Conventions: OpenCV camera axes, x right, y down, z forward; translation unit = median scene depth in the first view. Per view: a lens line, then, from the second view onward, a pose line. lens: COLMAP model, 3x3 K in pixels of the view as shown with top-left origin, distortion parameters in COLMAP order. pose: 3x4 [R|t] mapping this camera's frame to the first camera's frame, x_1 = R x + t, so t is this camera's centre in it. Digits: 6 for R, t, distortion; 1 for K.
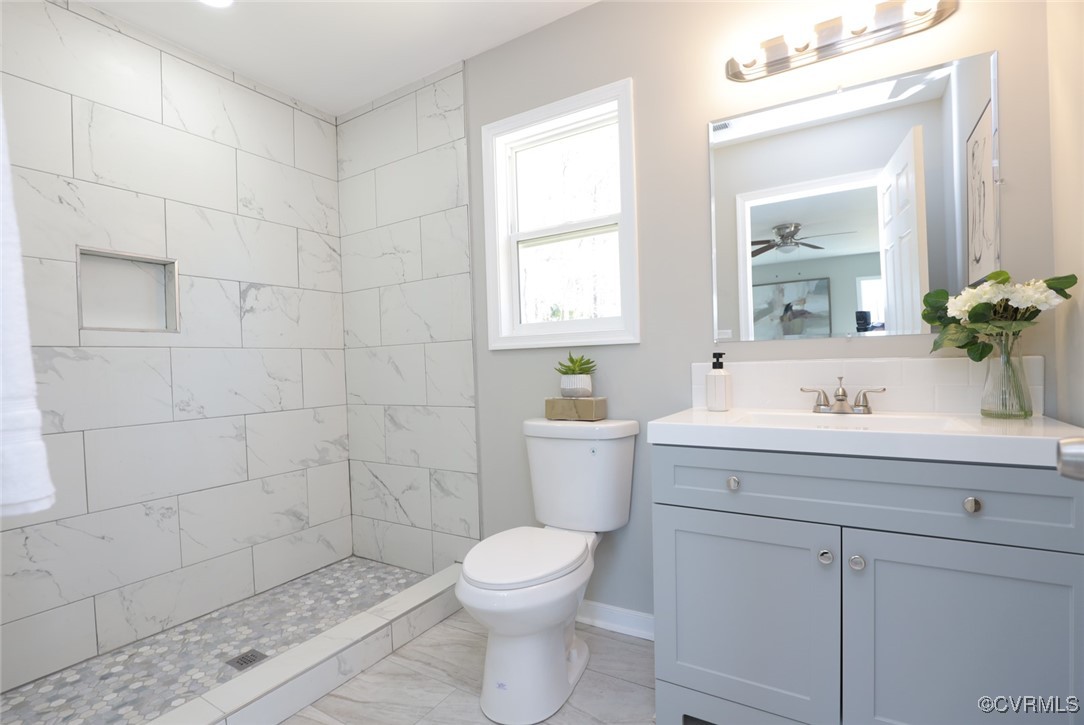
lens RADIAL K [[501.9, 0, 529.8], [0, 501.9, 366.5], [0, 0, 1]] dist [-0.019754, -0.000066]
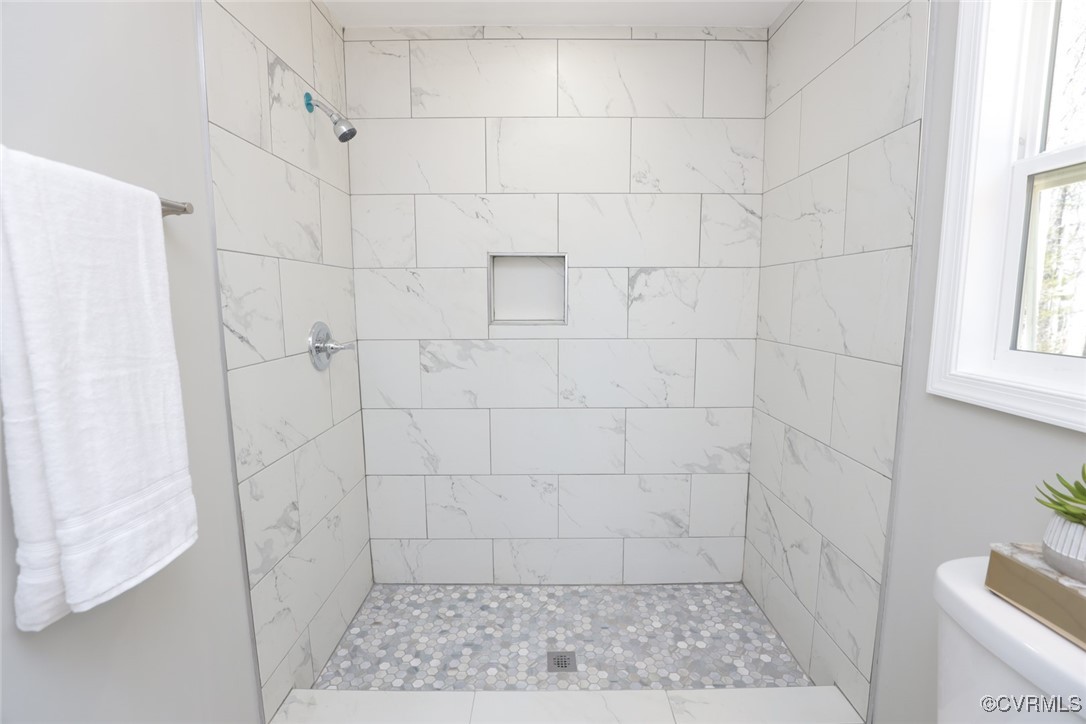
lens RADIAL K [[497.4, 0, 544.3], [0, 497.4, 363.5], [0, 0, 1]] dist [-0.035376, 0.006630]
pose [[0.541408, 0.141862, -0.828706, 0.126612], [-0.026409, 0.988045, 0.151885, -0.131089], [0.840345, -0.060346, 0.538682, 0.361717]]
